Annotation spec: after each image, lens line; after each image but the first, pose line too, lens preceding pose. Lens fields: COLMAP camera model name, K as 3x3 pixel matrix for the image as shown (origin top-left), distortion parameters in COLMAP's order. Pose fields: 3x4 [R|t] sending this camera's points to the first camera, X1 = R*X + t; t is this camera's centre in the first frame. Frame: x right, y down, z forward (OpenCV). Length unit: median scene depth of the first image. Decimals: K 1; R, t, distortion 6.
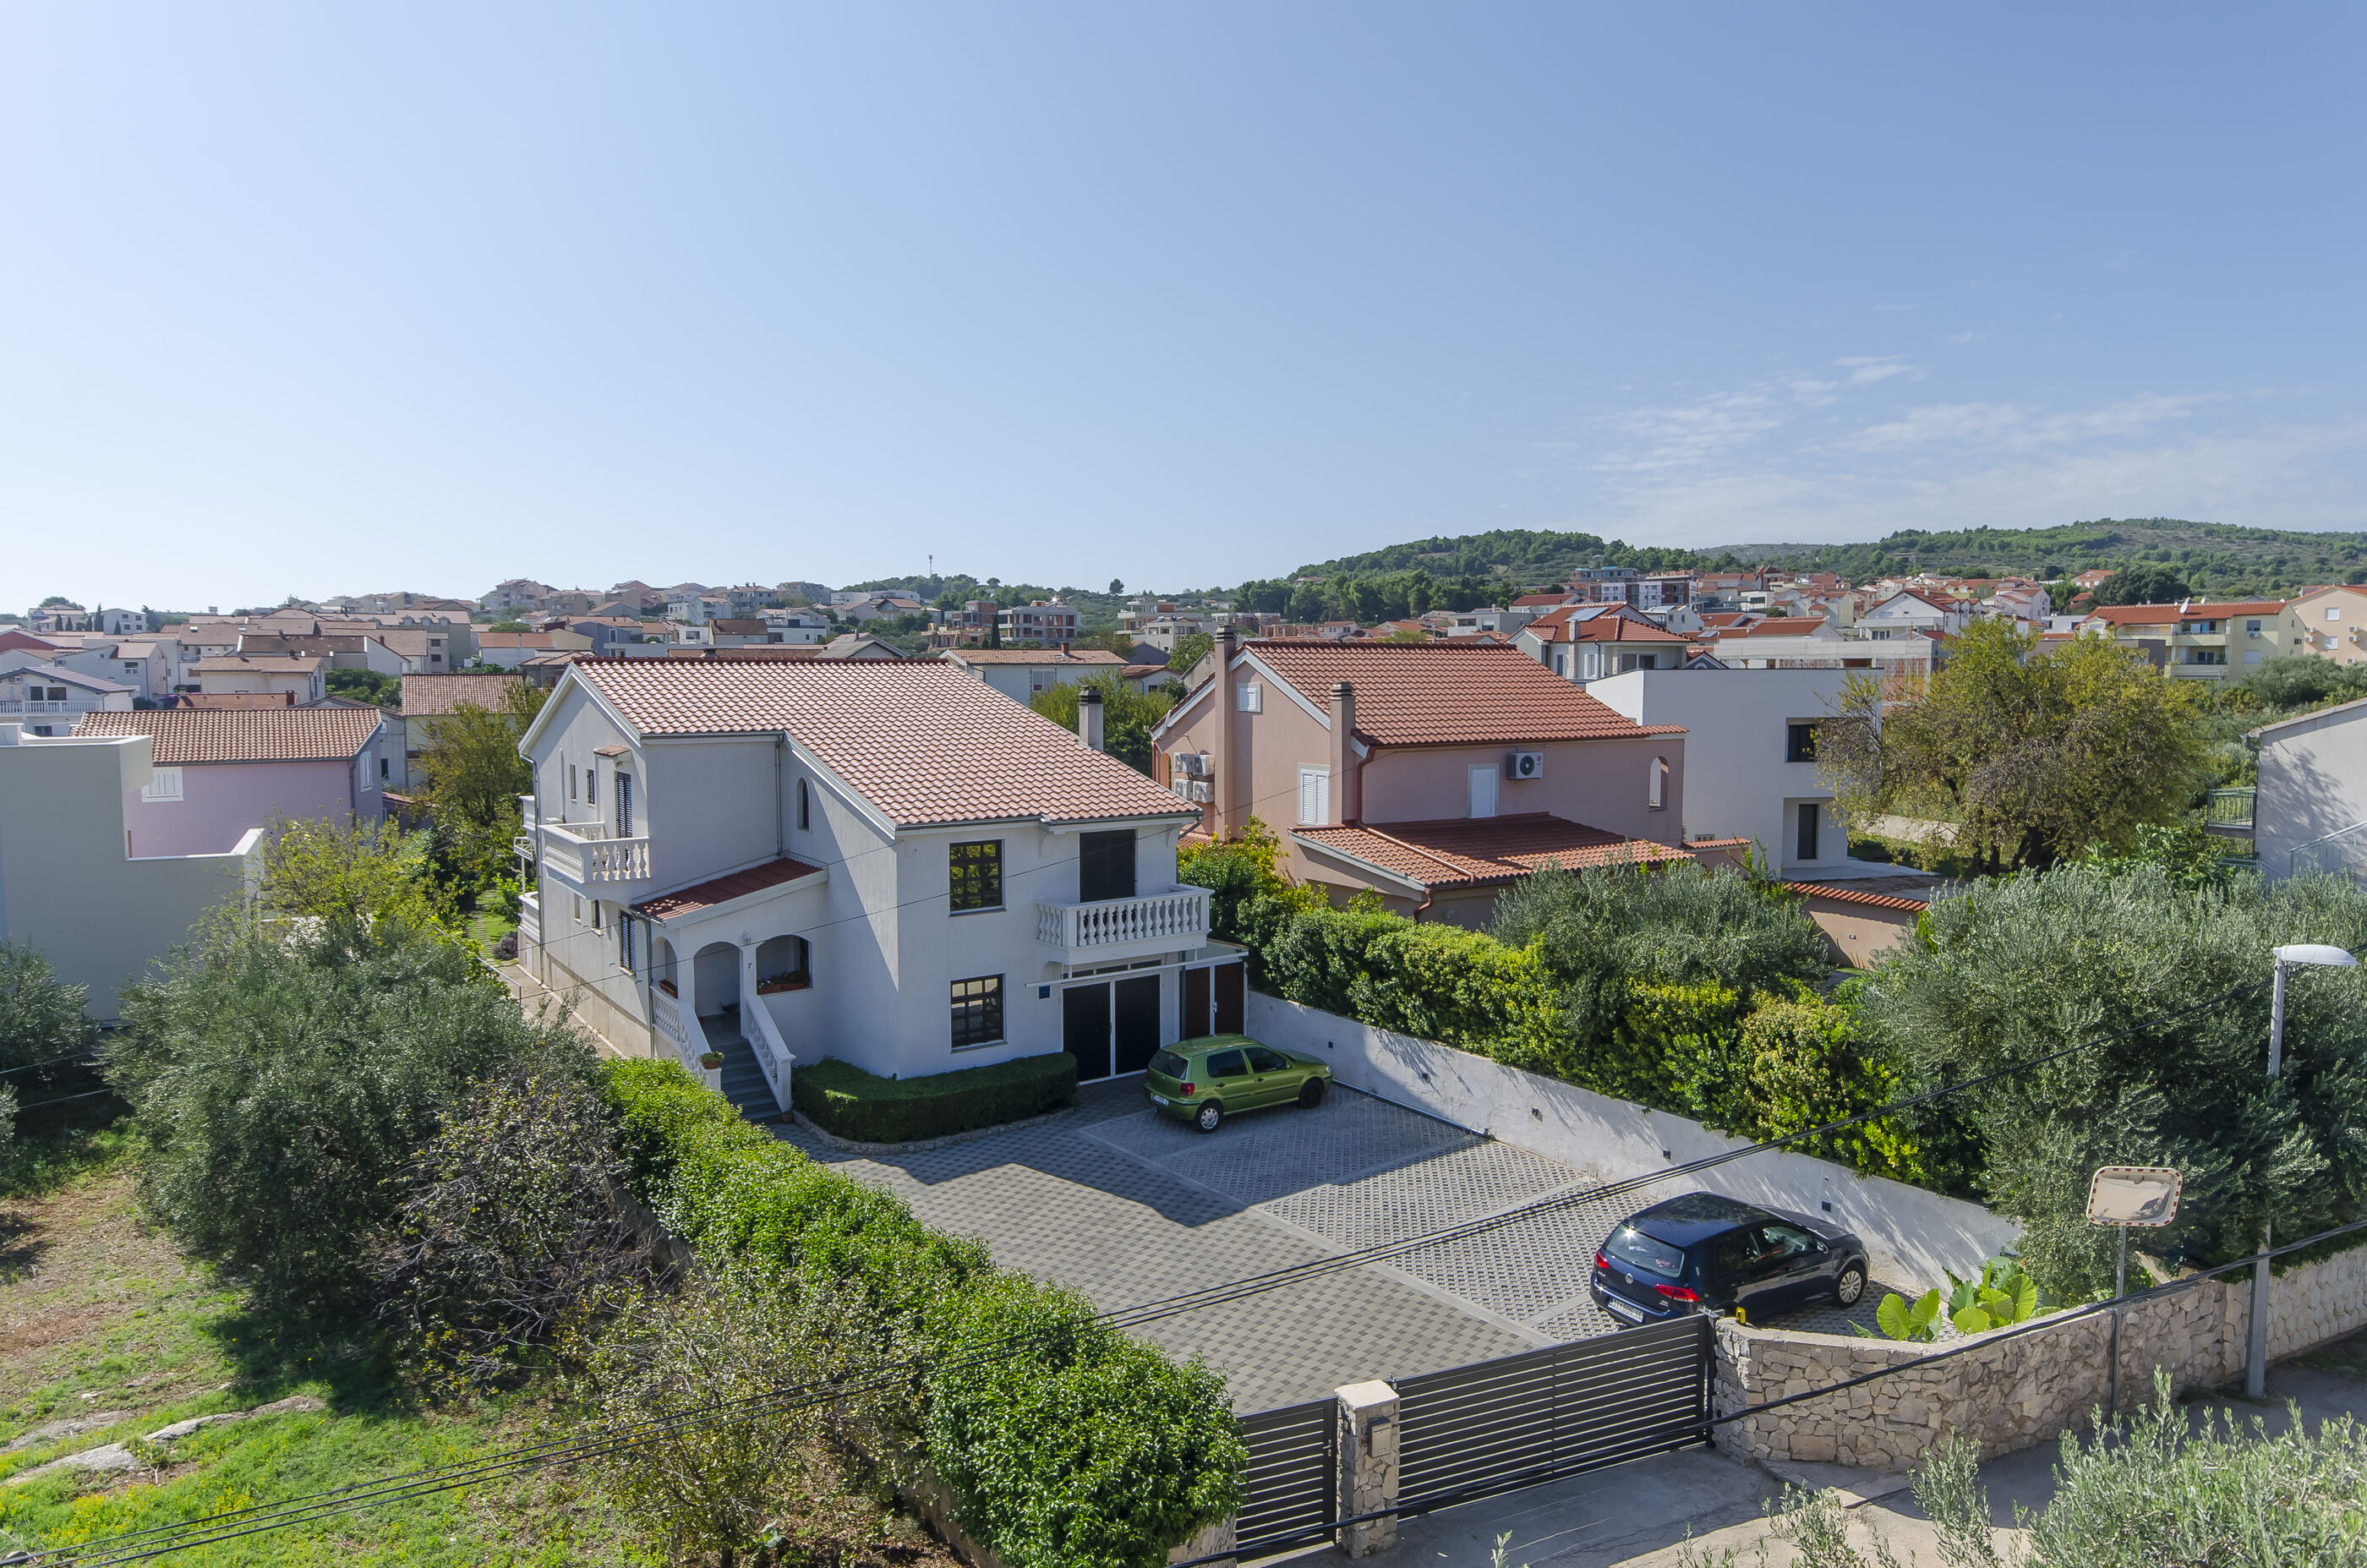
lens RADIAL K [[1462.1, 0, 1176.1], [0, 1462.1, 775.4], [0, 0, 1]] dist [0.009831, 0.000687]
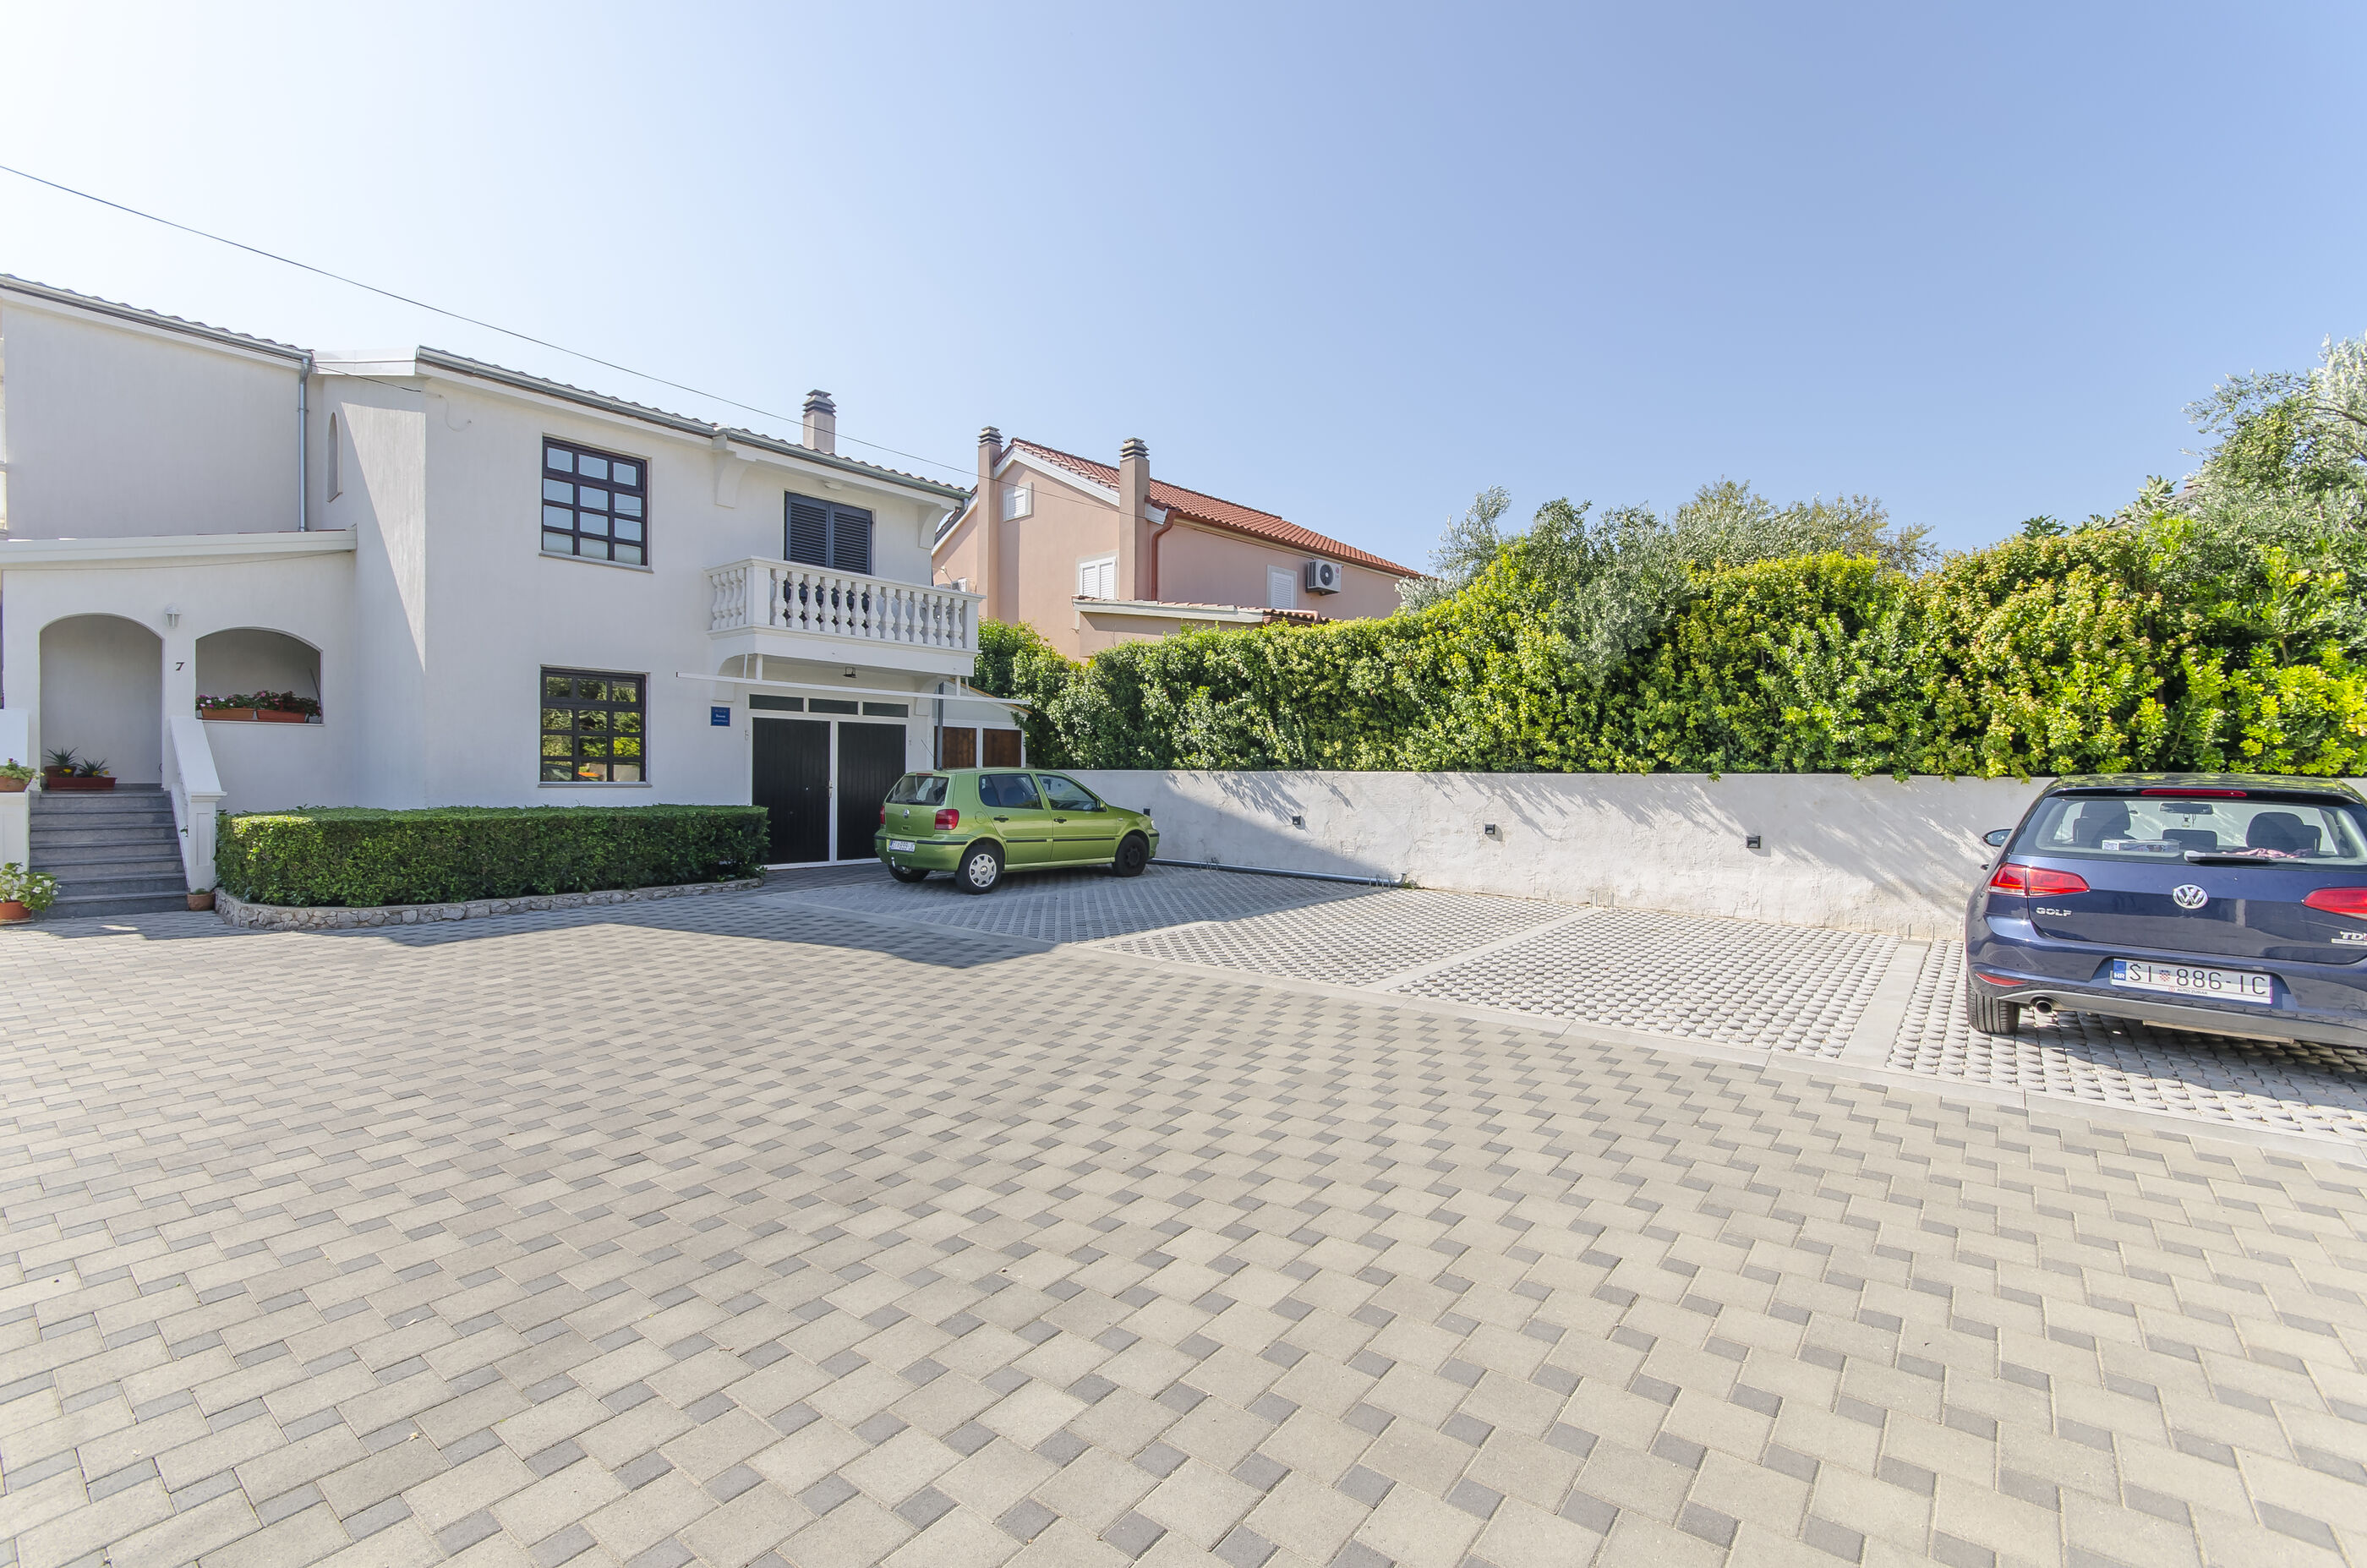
lens RADIAL K [[1043.9, 0, 1188.3], [0, 1043.9, 779.1], [0, 0, 1]] dist [0.015318, -0.003911]
pose [[0.970630, 0.012676, 0.240244, 0.000328], [0.002471, 0.998033, -0.062645, 0.212236], [-0.240566, 0.061399, 0.968689, 0.517502]]
